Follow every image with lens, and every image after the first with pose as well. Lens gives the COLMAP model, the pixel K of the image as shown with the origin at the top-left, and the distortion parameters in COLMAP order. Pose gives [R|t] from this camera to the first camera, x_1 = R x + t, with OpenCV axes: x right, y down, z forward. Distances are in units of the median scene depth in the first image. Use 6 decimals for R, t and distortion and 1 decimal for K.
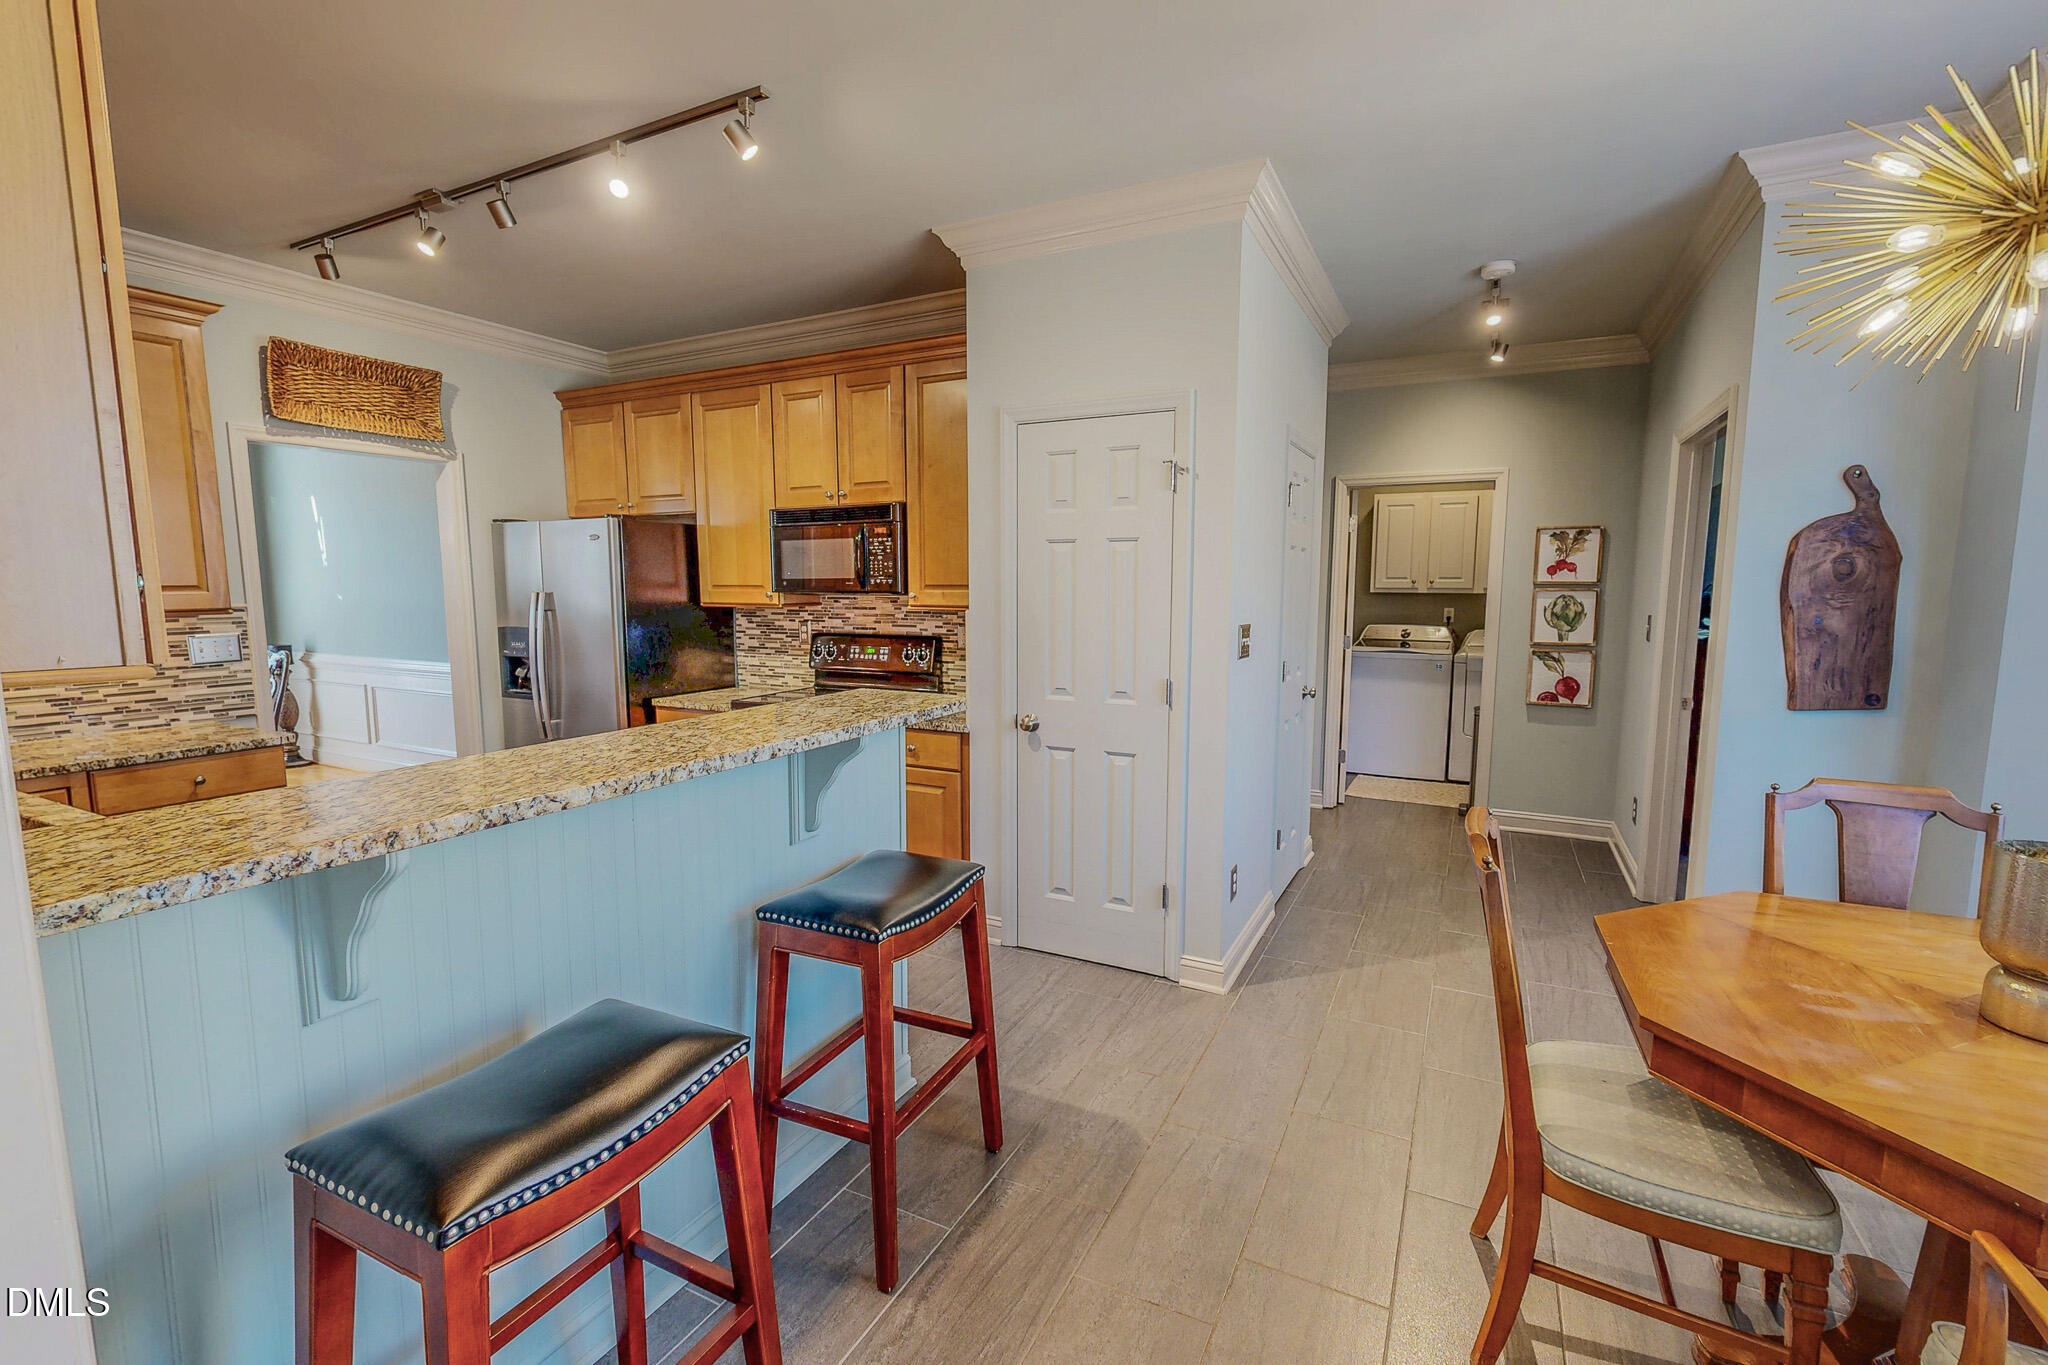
lens RADIAL K [[885.6, 0, 1022.1], [0, 885.6, 685.2], [0, 0, 1]] dist [-0.004685, 0.000192]
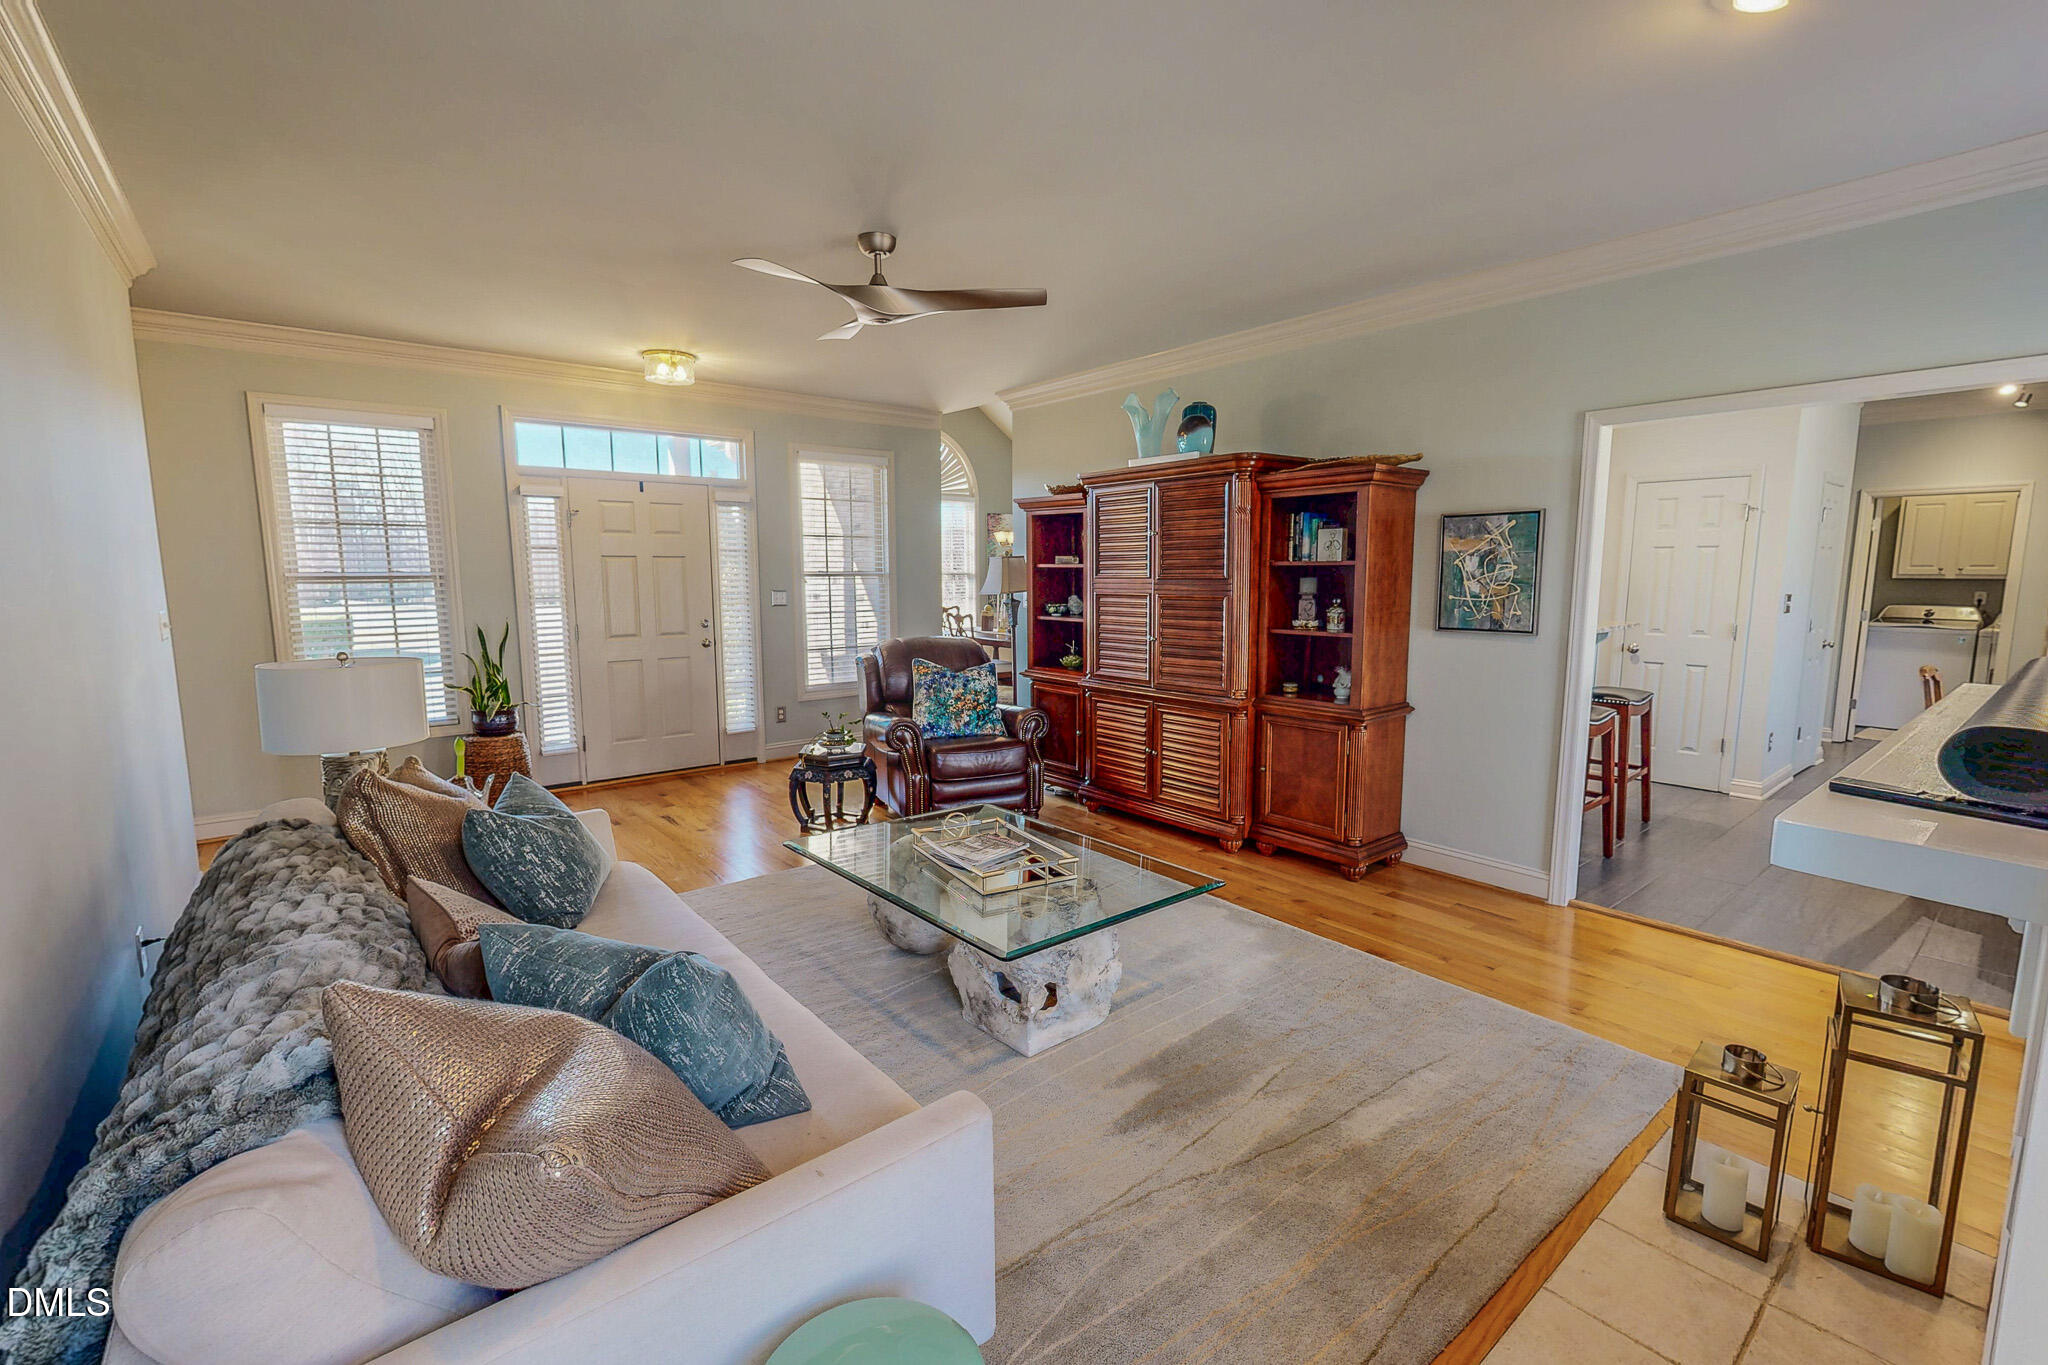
lens RADIAL K [[885.6, 0, 1024.9], [0, 885.6, 687.1], [0, 0, 1]] dist [-0.004685, 0.000192]
pose [[0.916305, 0.050974, -0.397224, -0.322816], [-0.044362, 0.998682, 0.025824, 0.103009], [0.398016, -0.006041, 0.917358, -0.904982]]
